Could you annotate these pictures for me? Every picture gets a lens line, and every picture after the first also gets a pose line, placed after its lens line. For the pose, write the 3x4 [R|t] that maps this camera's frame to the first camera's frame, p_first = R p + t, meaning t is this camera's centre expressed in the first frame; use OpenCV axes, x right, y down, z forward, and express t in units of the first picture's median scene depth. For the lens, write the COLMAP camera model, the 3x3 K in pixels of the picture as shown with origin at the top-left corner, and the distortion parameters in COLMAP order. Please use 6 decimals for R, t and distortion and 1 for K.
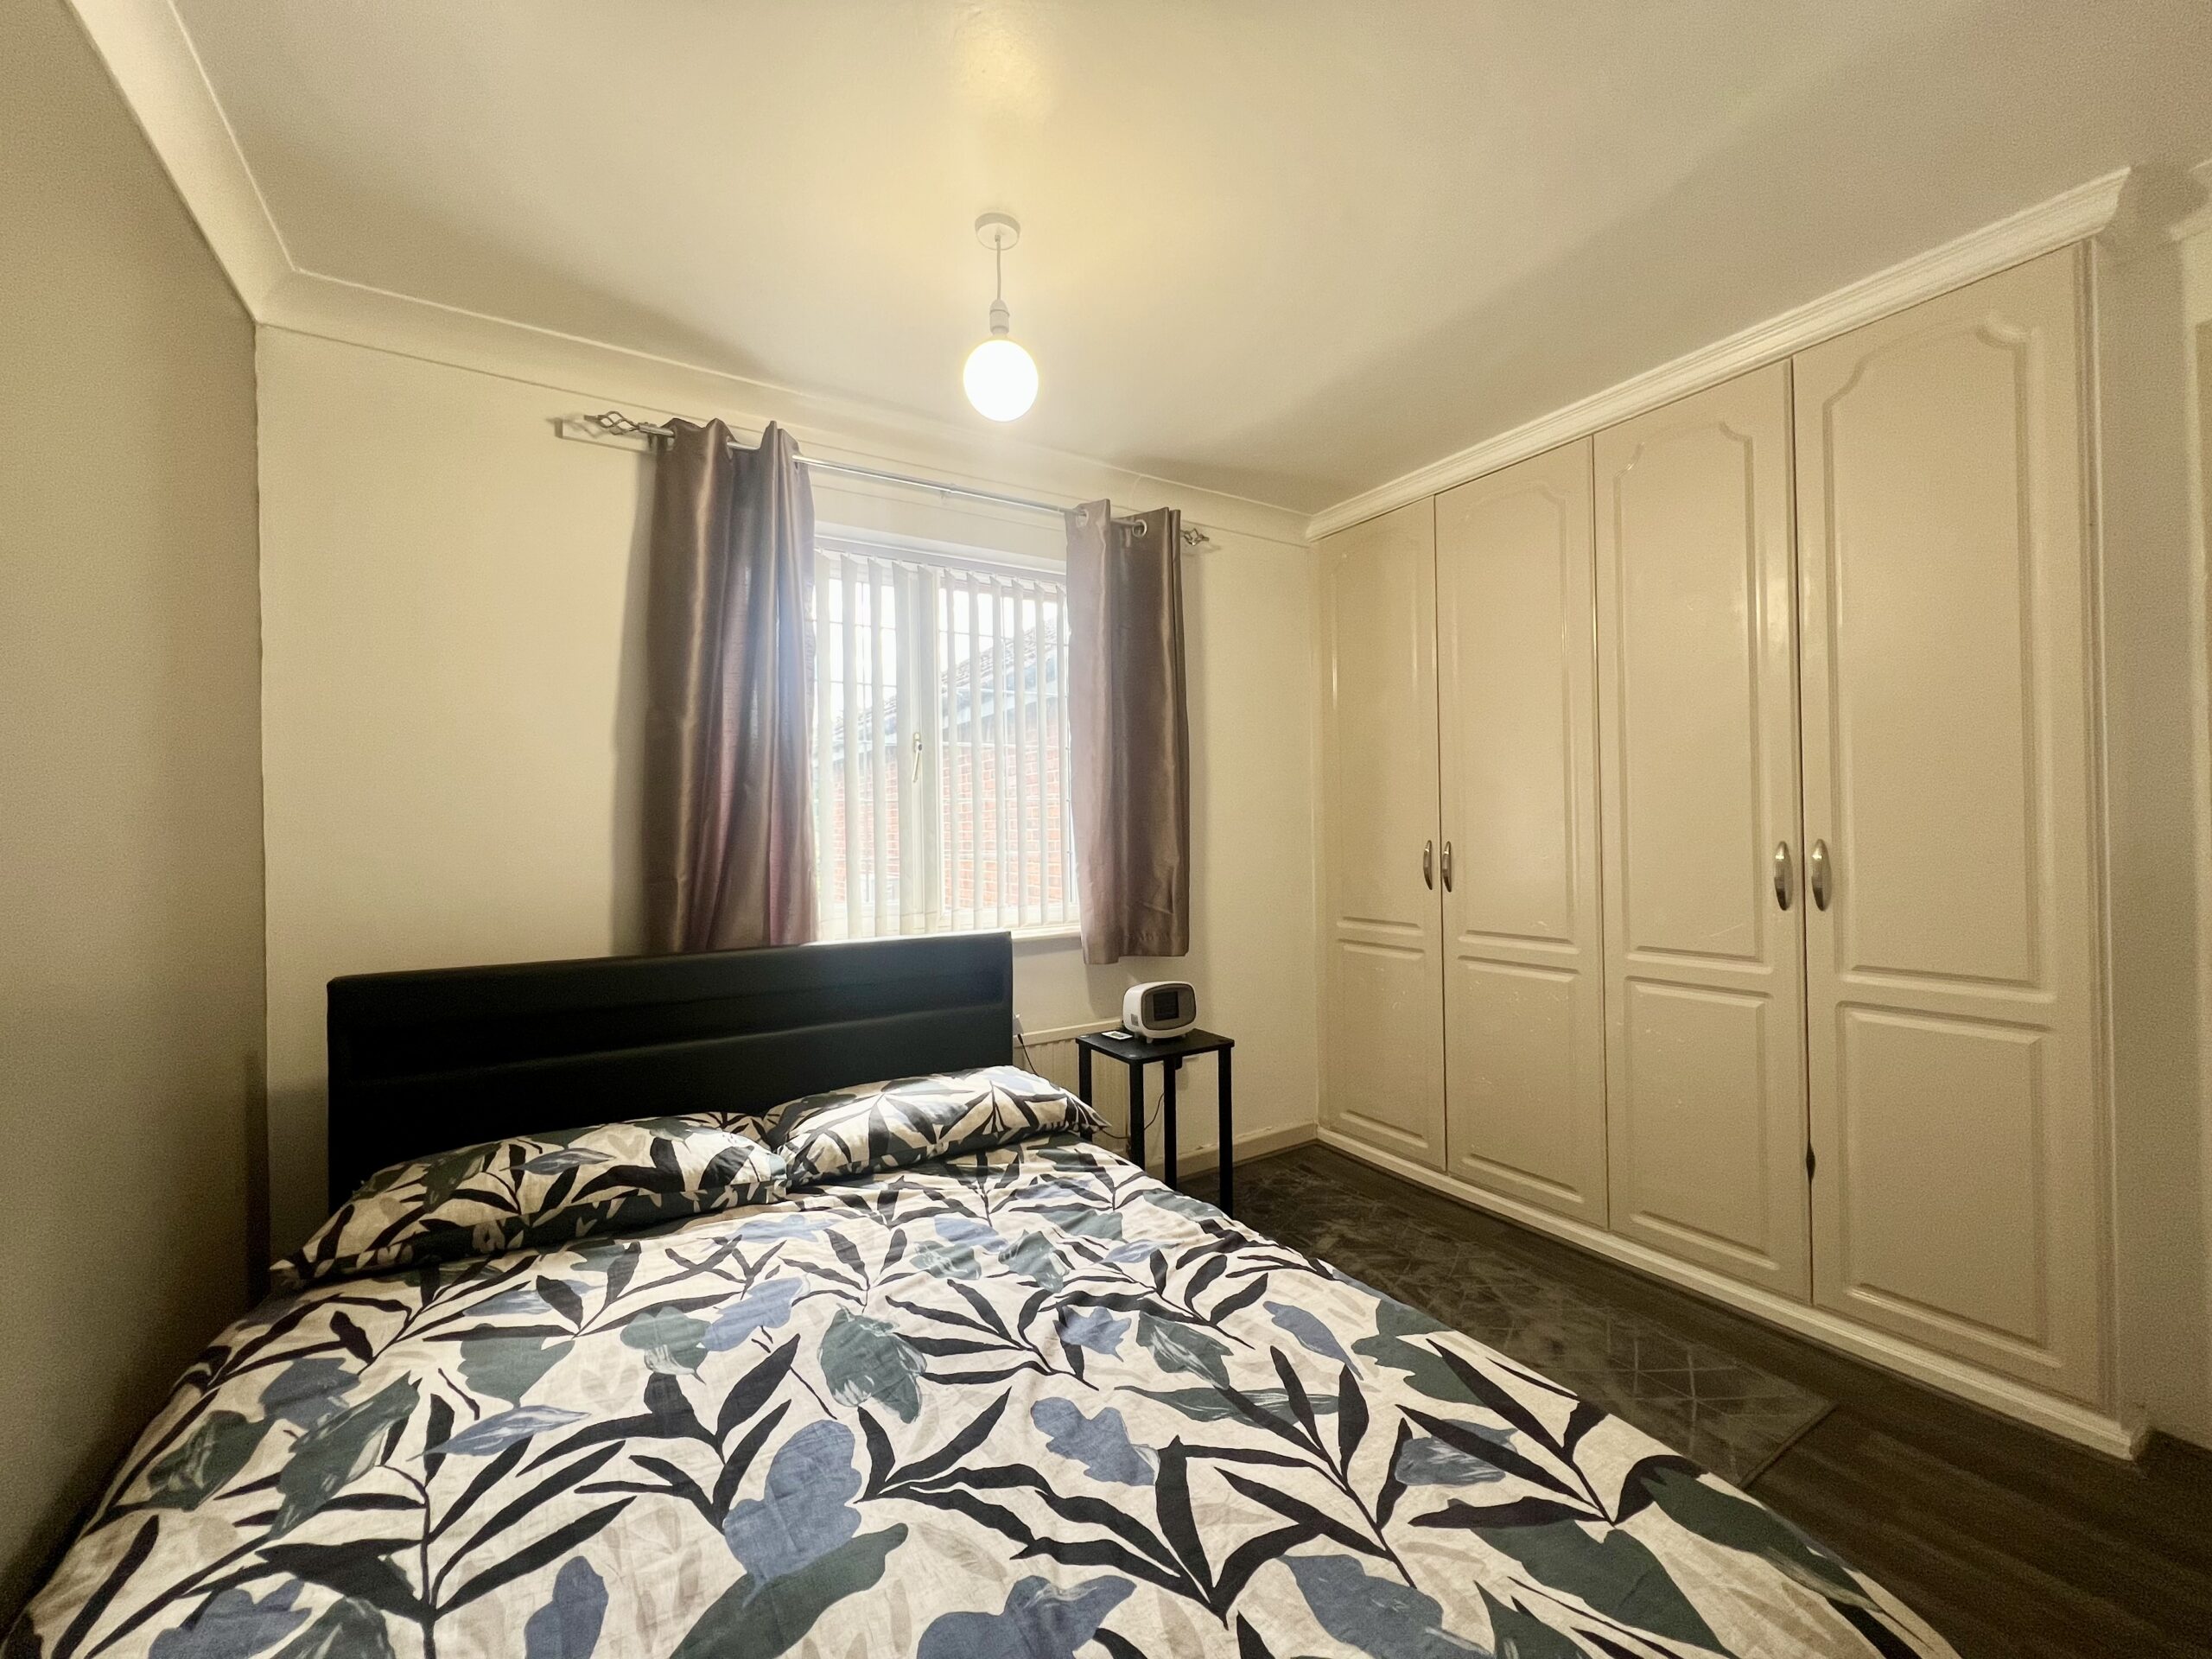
lens RADIAL K [[889.8, 0, 1101.1], [0, 889.8, 827.1], [0, 0, 1]] dist [-0.002162, 0.001154]
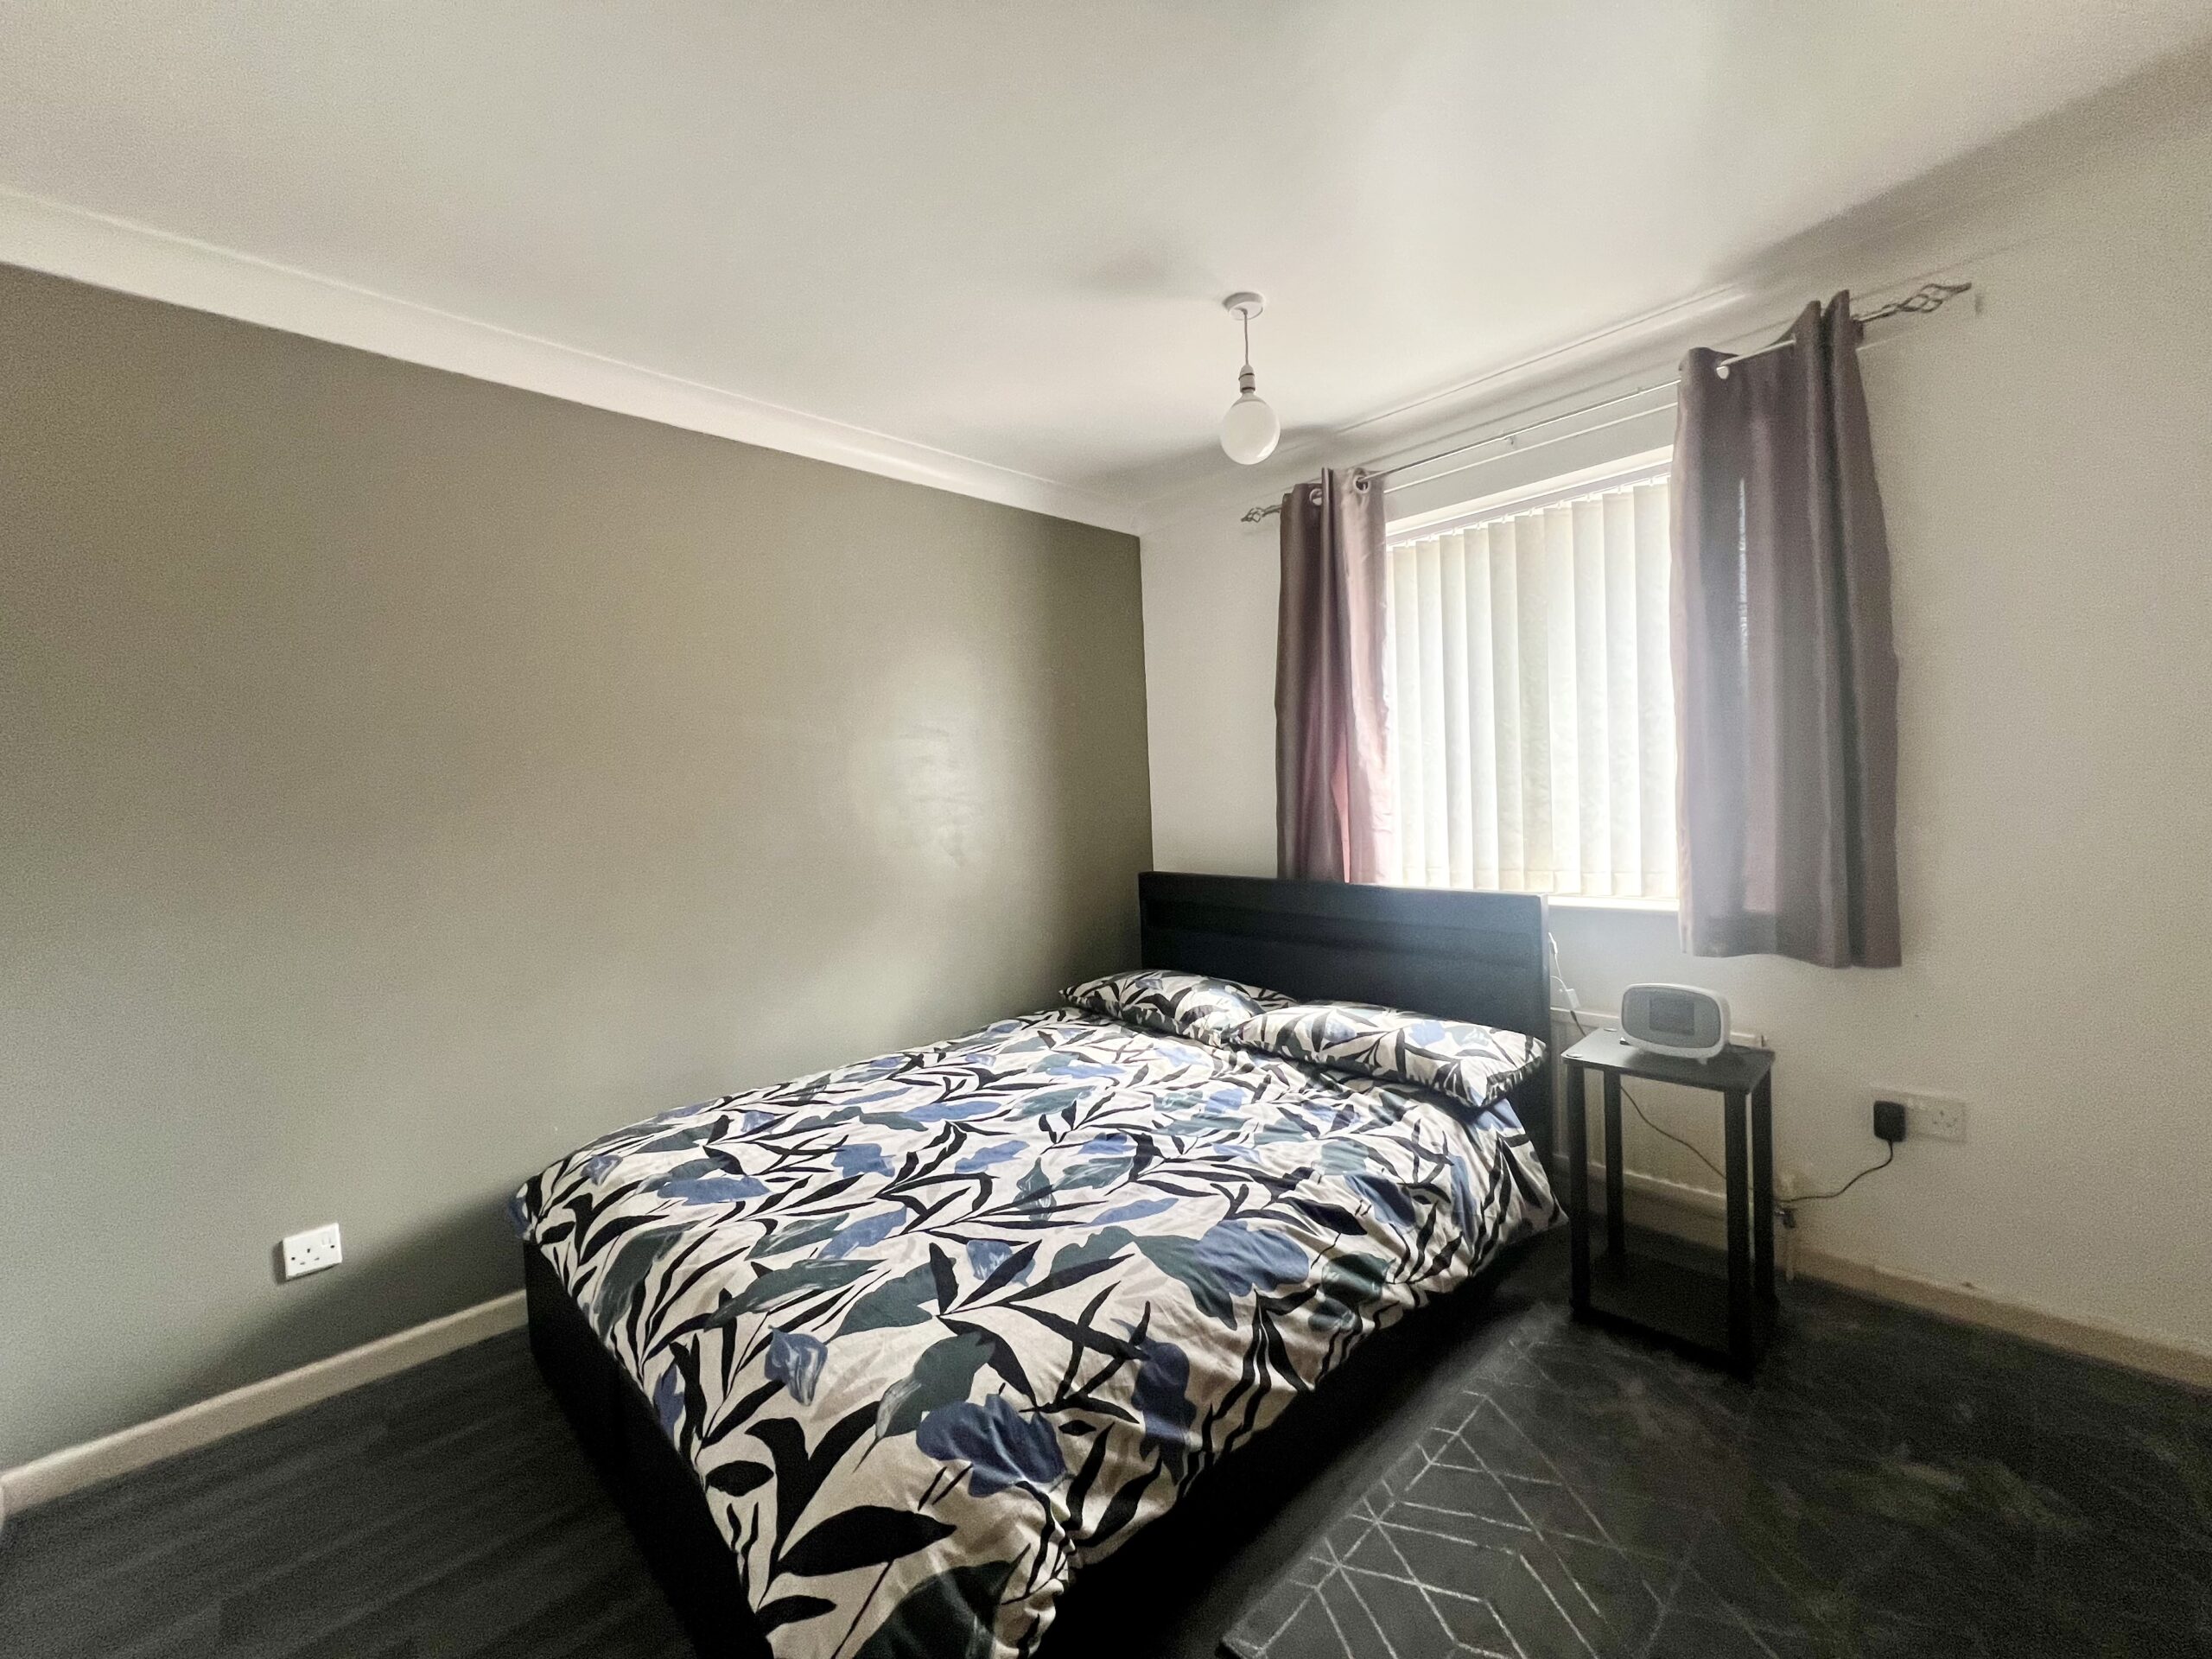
lens RADIAL K [[889.8, 0, 1101.0], [0, 889.8, 819.6], [0, 0, 1]] dist [-0.002162, 0.001154]
pose [[0.208518, 0.036436, -0.977340, 1.421447], [0.037332, 0.998281, 0.045181, -0.047886], [0.977306, -0.045907, 0.206799, 0.709299]]
